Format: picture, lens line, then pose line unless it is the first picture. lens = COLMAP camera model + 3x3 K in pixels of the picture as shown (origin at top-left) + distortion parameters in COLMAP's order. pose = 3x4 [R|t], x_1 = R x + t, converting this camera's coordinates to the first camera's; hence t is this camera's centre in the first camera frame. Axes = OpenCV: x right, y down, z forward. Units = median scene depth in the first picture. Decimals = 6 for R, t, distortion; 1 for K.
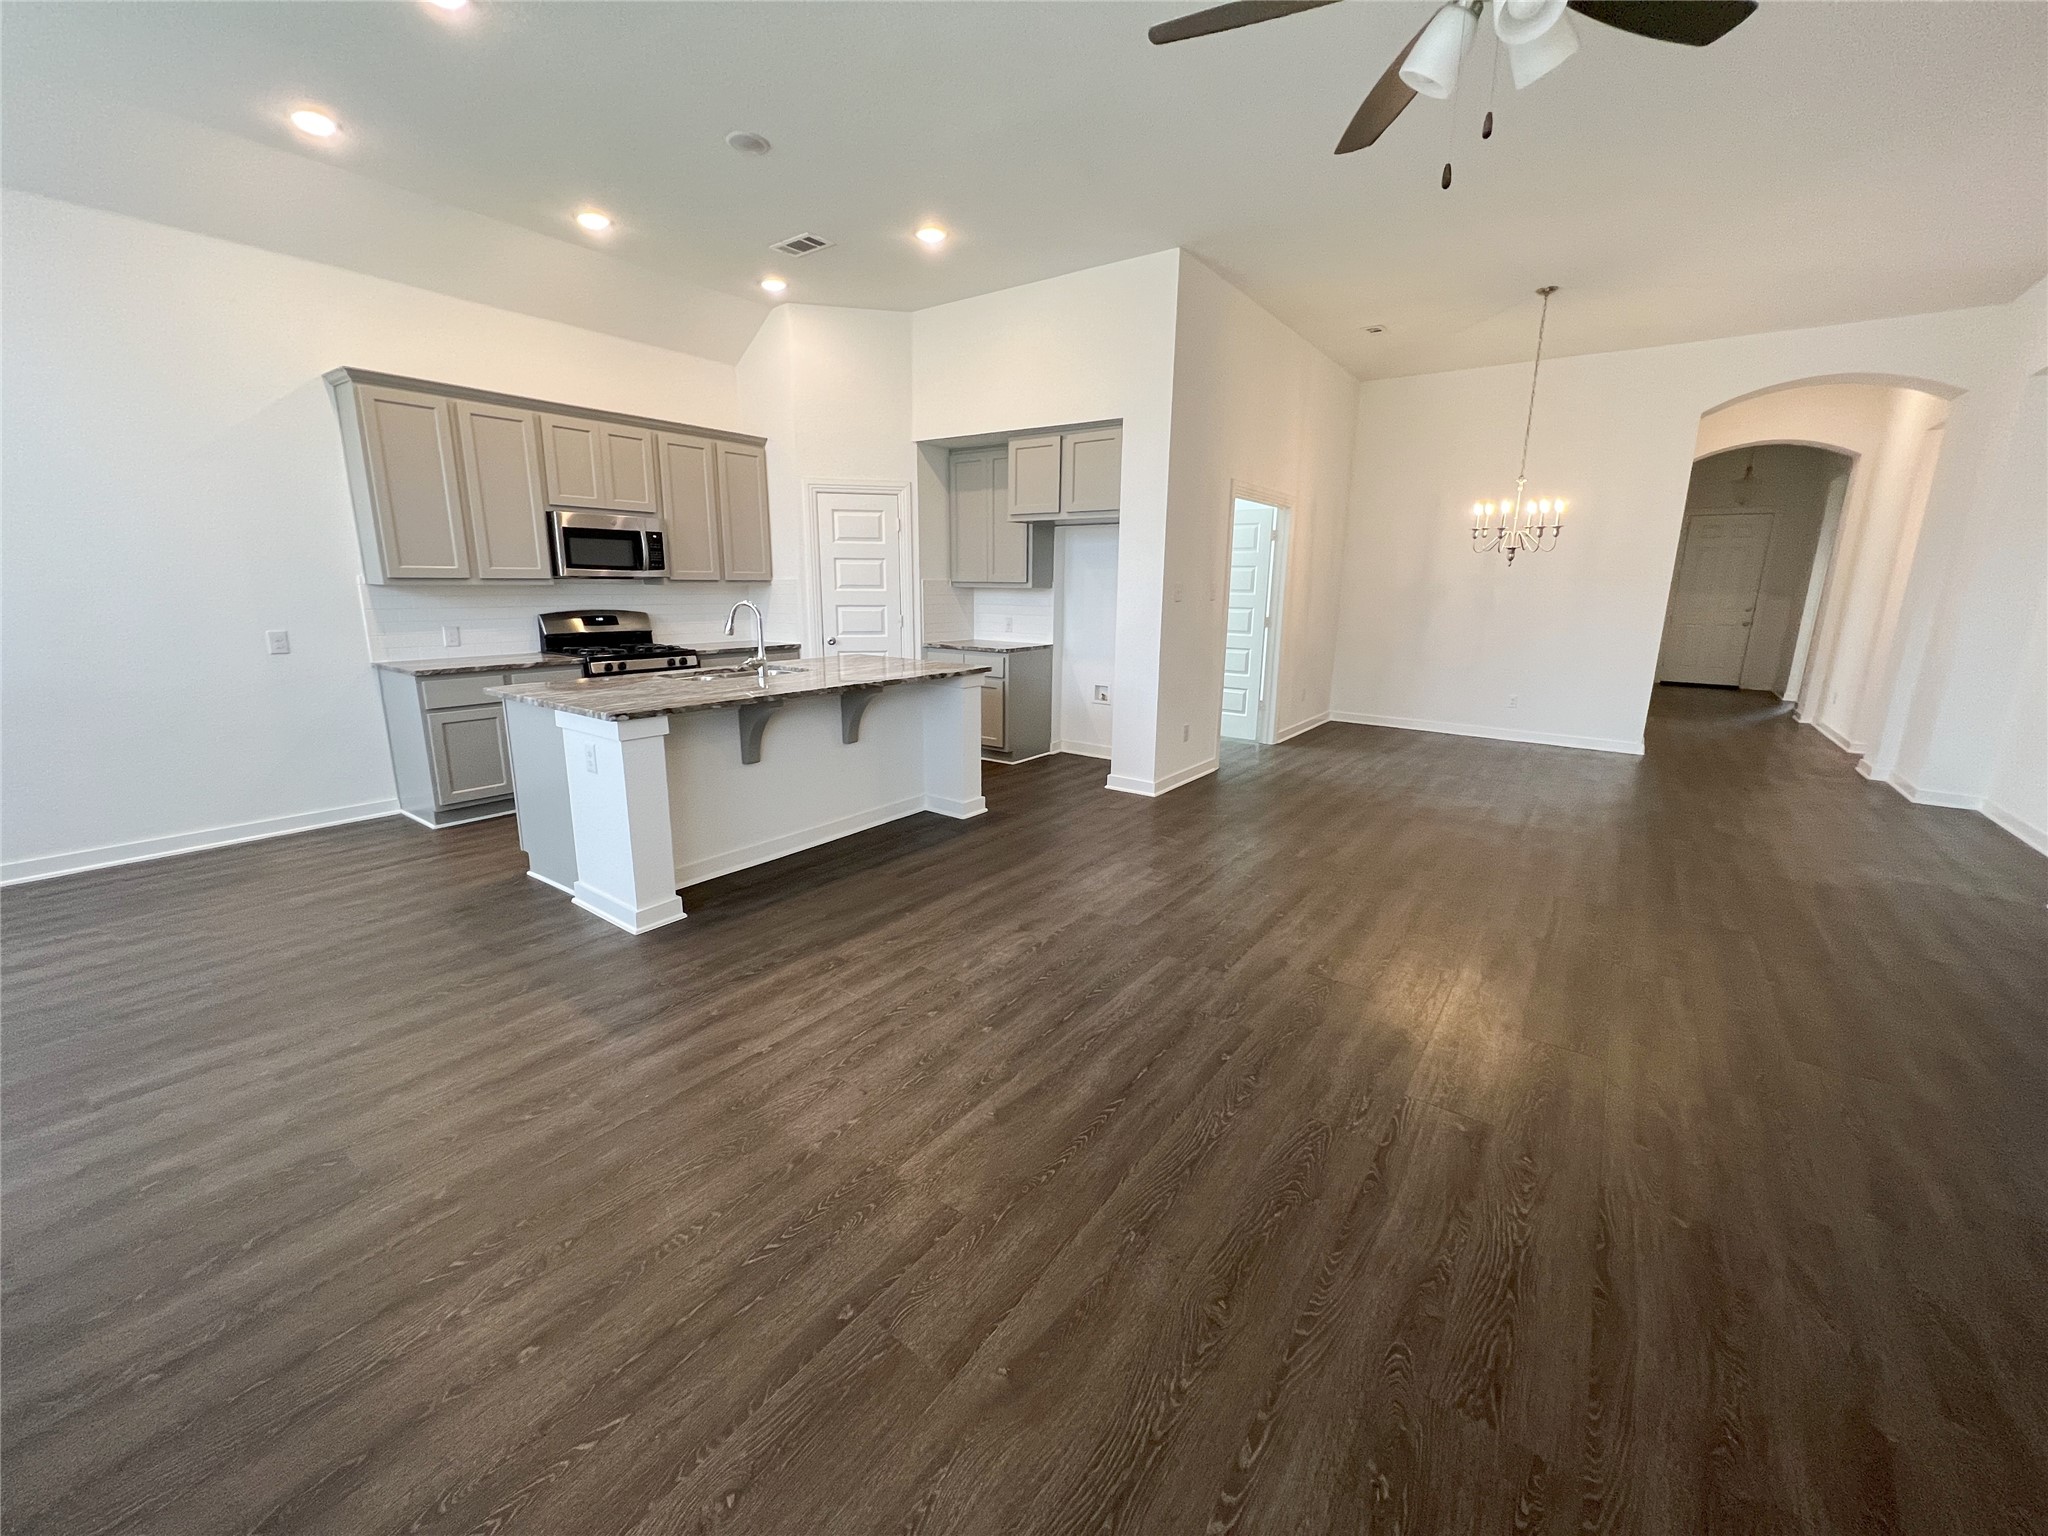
lens RADIAL K [[813.2, 0, 1024.5], [0, 813.2, 765.4], [0, 0, 1]] dist [0.003394, -0.000067]
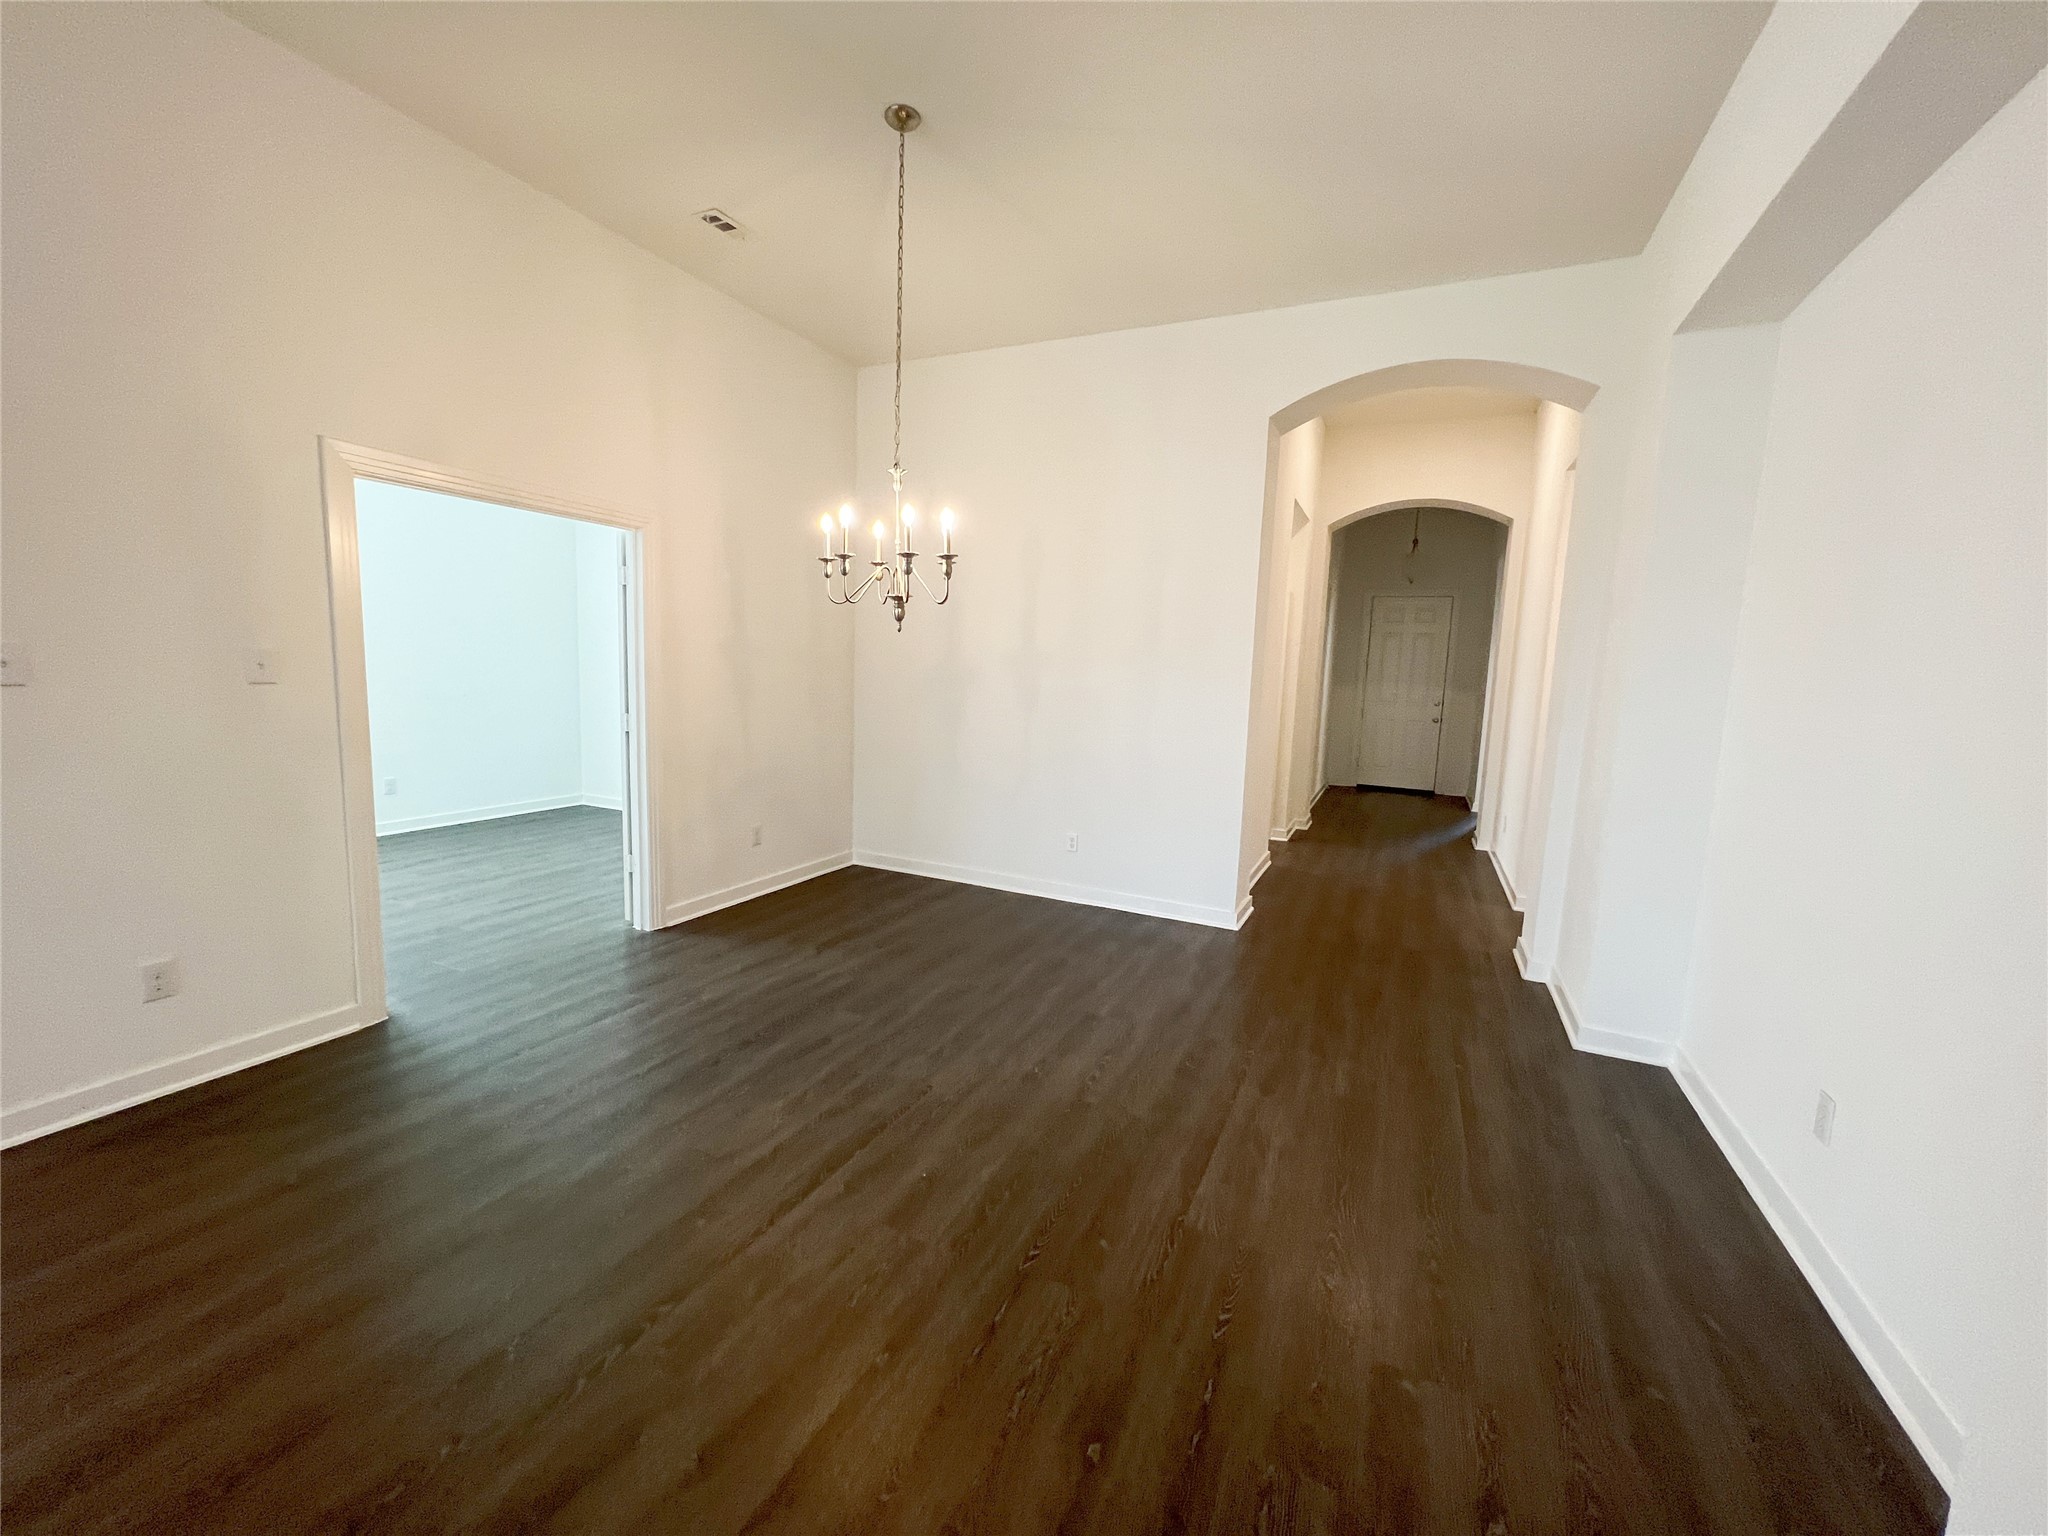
lens RADIAL K [[813.2, 0, 1020.5], [0, 813.2, 765.2], [0, 0, 1]] dist [0.003394, -0.000067]
pose [[0.983172, -0.001509, 0.182675, 0.389462], [0.019029, 0.995372, -0.094196, -0.070195], [-0.181688, 0.096087, 0.978651, 0.316181]]
